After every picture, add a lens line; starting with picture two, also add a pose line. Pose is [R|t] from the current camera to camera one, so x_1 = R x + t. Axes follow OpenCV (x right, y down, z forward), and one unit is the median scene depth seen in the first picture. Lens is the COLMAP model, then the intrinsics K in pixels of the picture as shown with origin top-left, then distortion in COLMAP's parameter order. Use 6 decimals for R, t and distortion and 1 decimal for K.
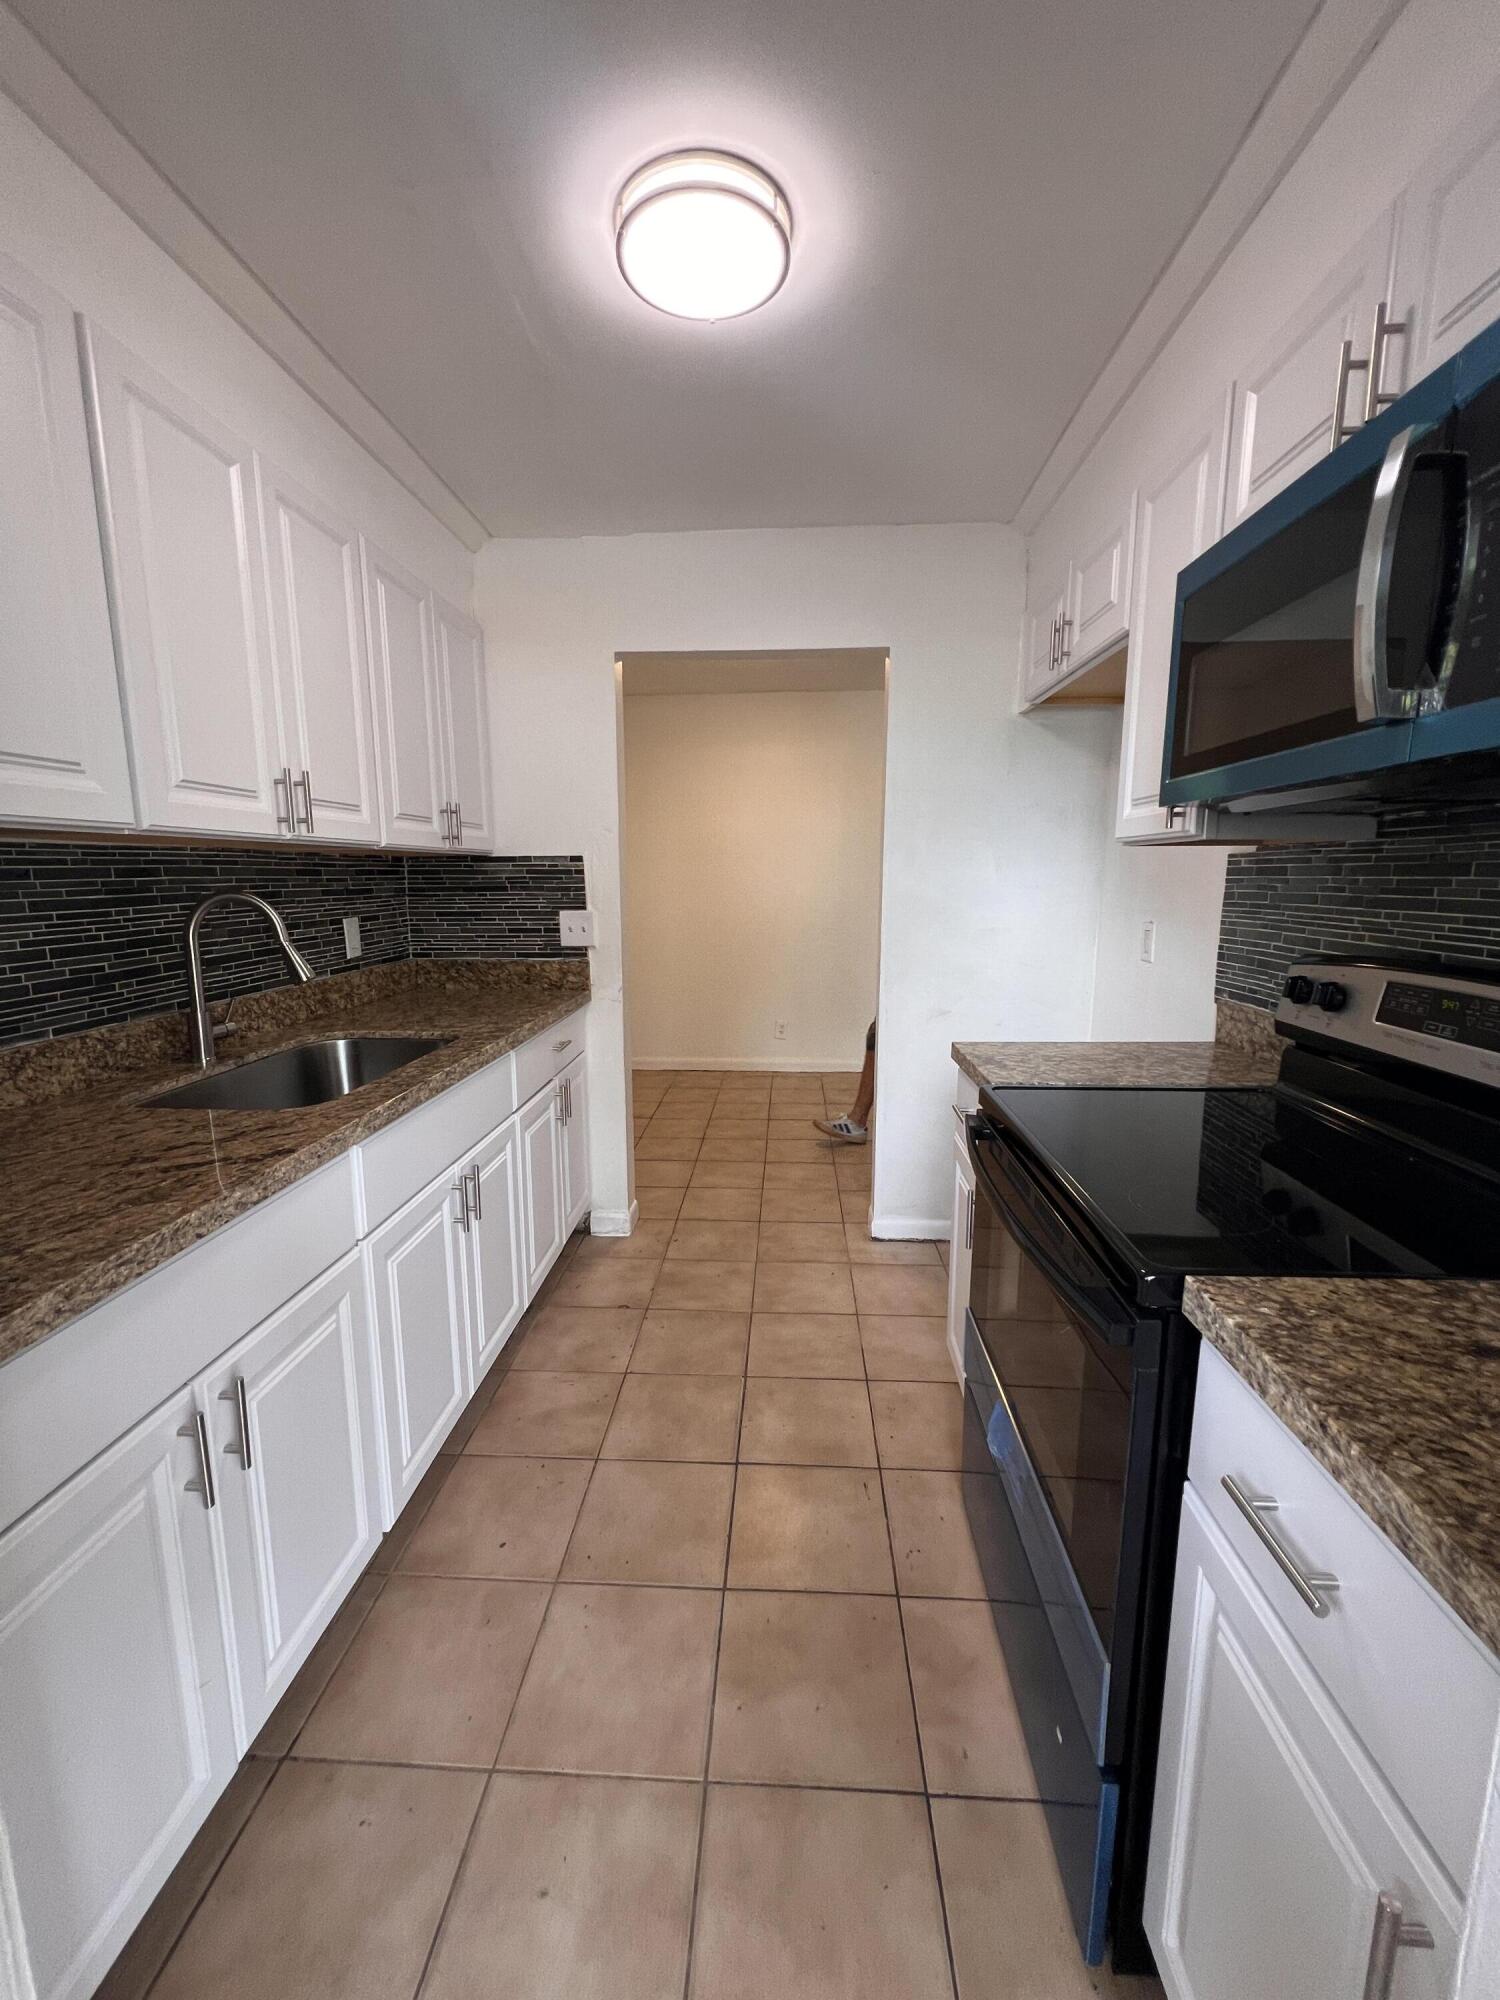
lens RADIAL K [[799.6, 0, 745.4], [0, 799.6, 1002.9], [0, 0, 1]] dist [-0.002843, 0.001695]
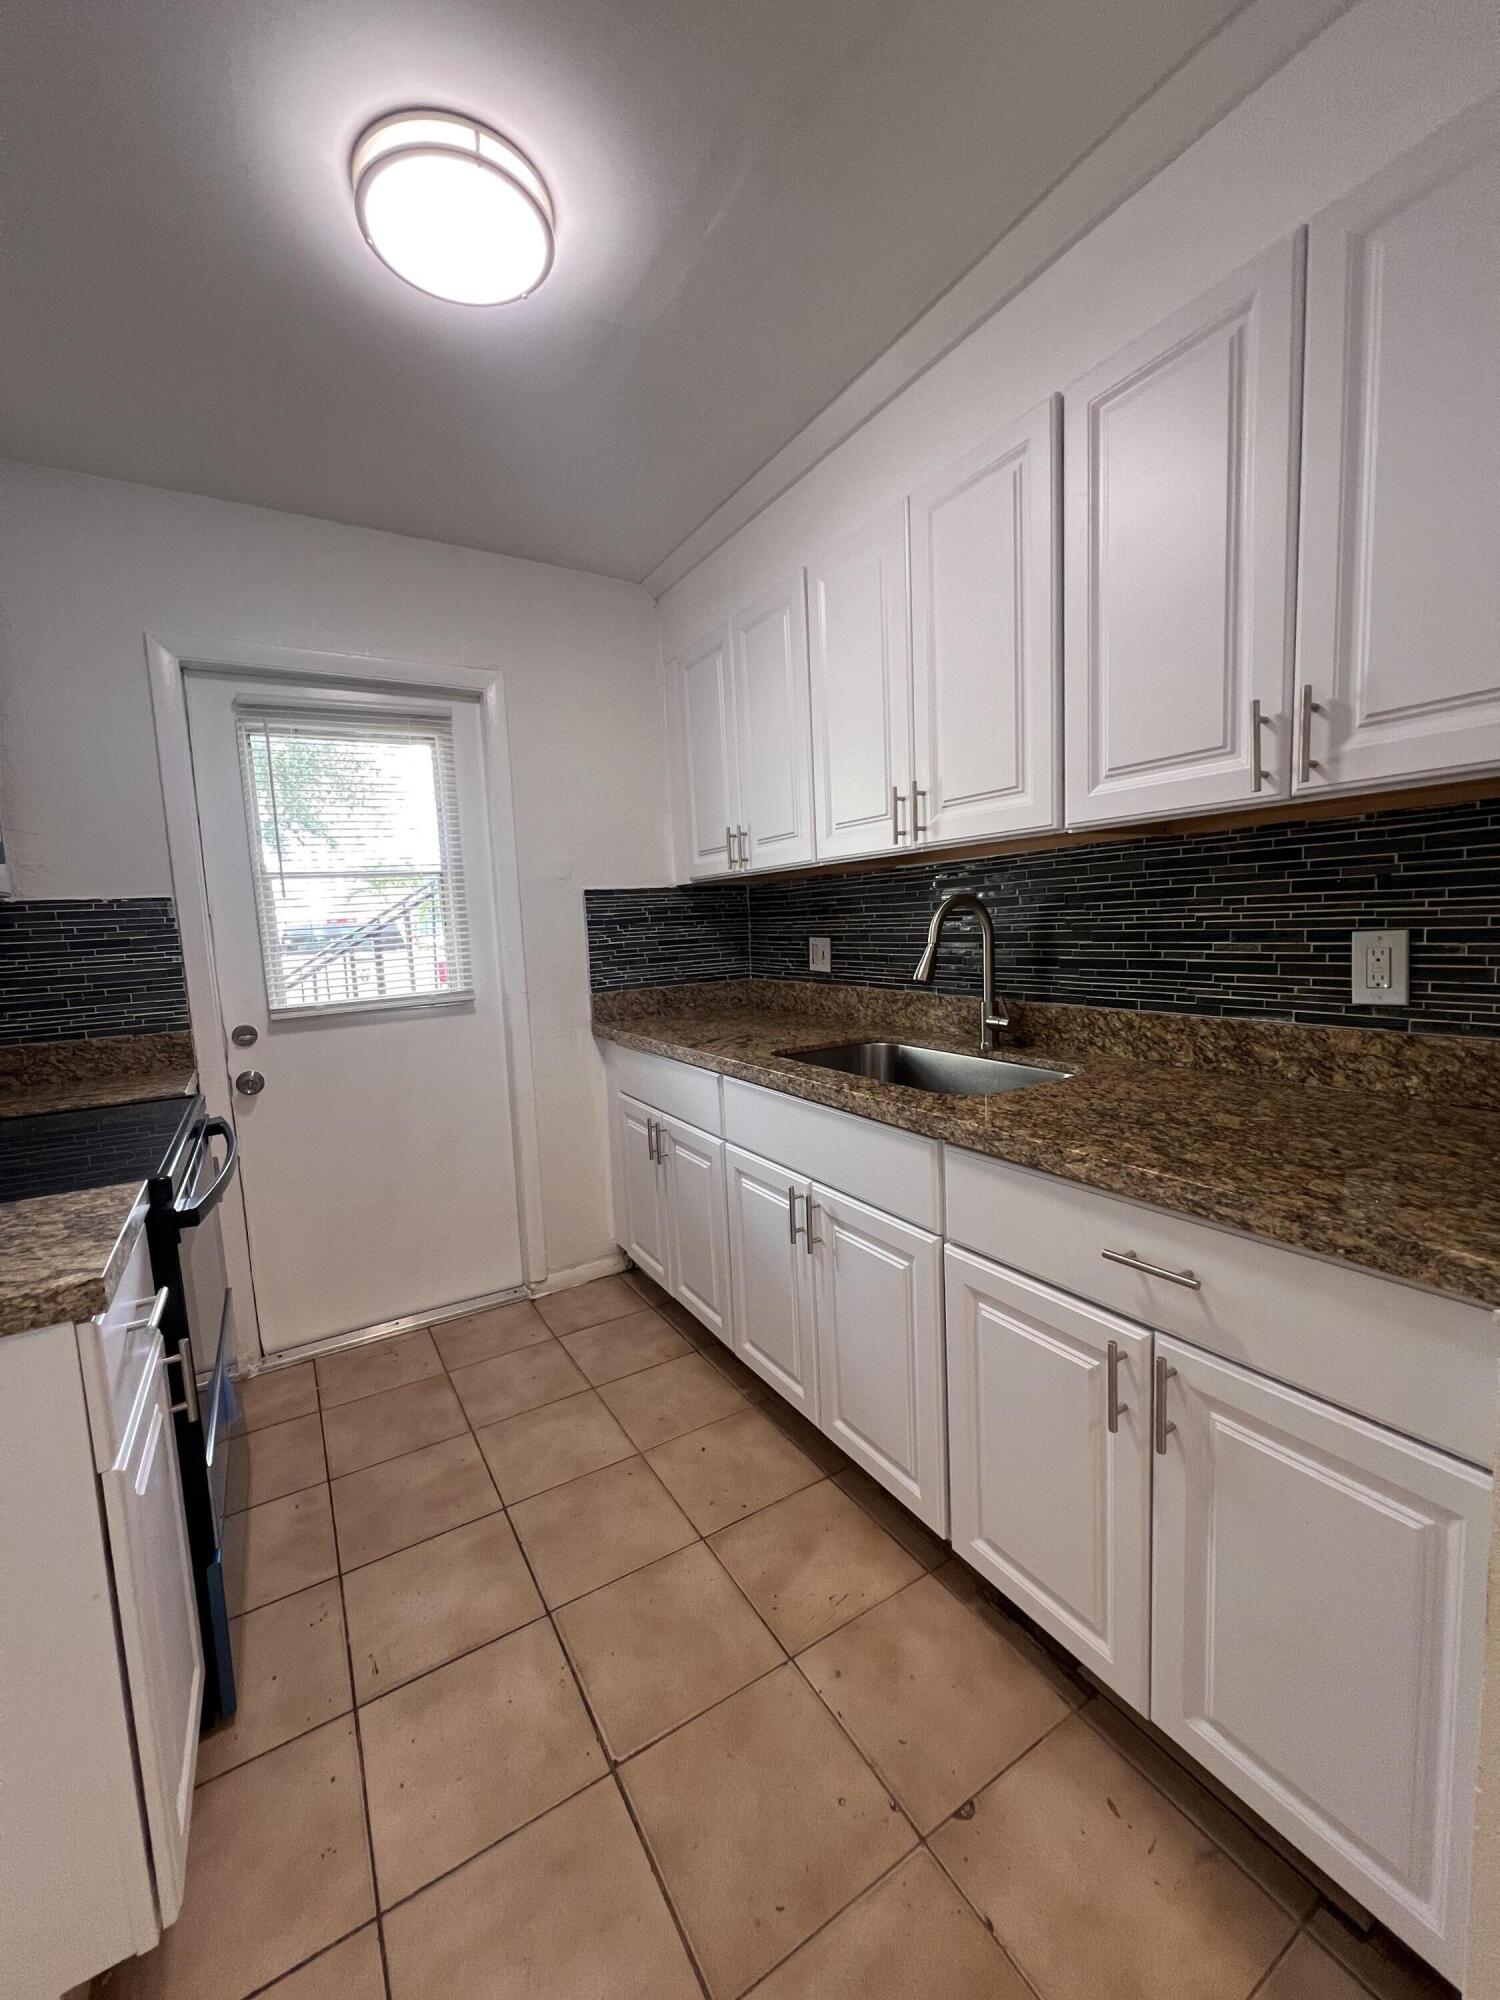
lens RADIAL K [[799.6, 0, 748.8], [0, 799.6, 1002.6], [0, 0, 1]] dist [-0.002843, 0.001695]
pose [[-0.823562, 0.099643, -0.558406, 0.196742], [-0.044021, 0.970253, 0.238057, -0.211284], [0.565515, 0.220636, -0.794677, 1.499148]]
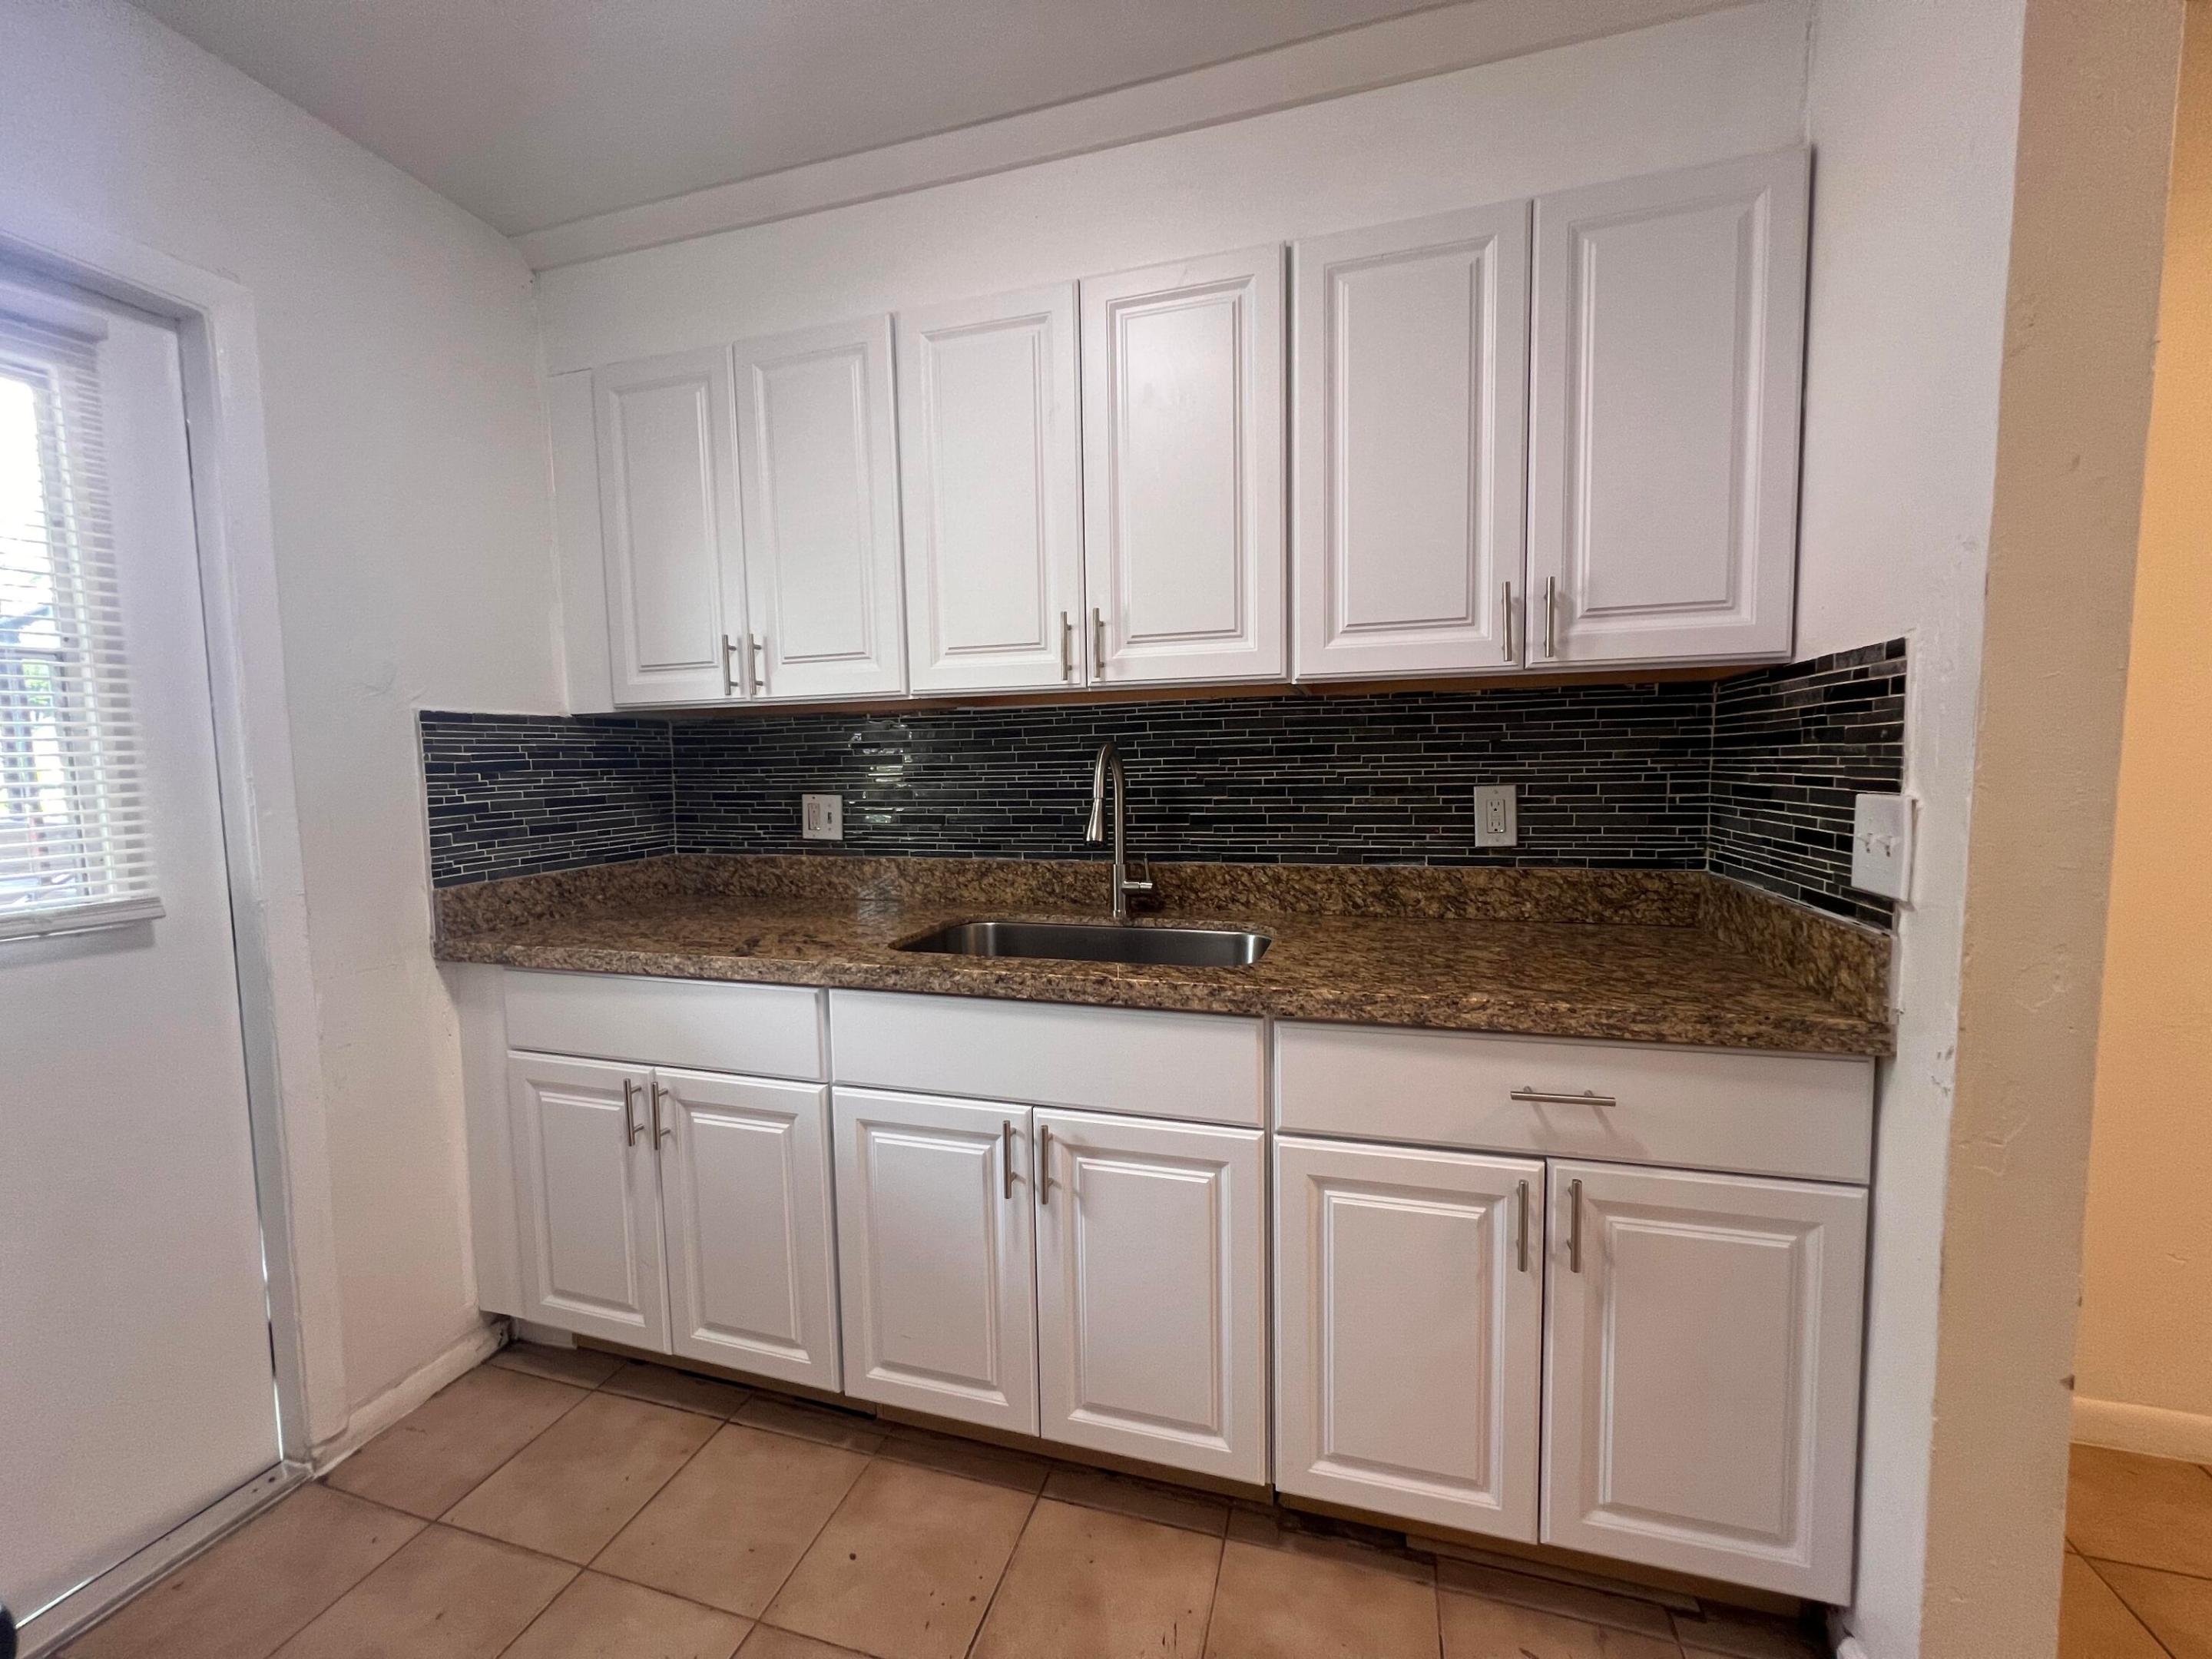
lens RADIAL K [[884.3, 0, 1112.2], [0, 884.3, 829.3], [0, 0, 1]] dist [-0.002843, 0.001695]
pose [[-0.226972, 0.081606, -0.970476, 0.351615], [-0.137875, 0.983755, 0.114968, -0.139842], [0.964092, 0.159898, -0.212034, 1.073985]]
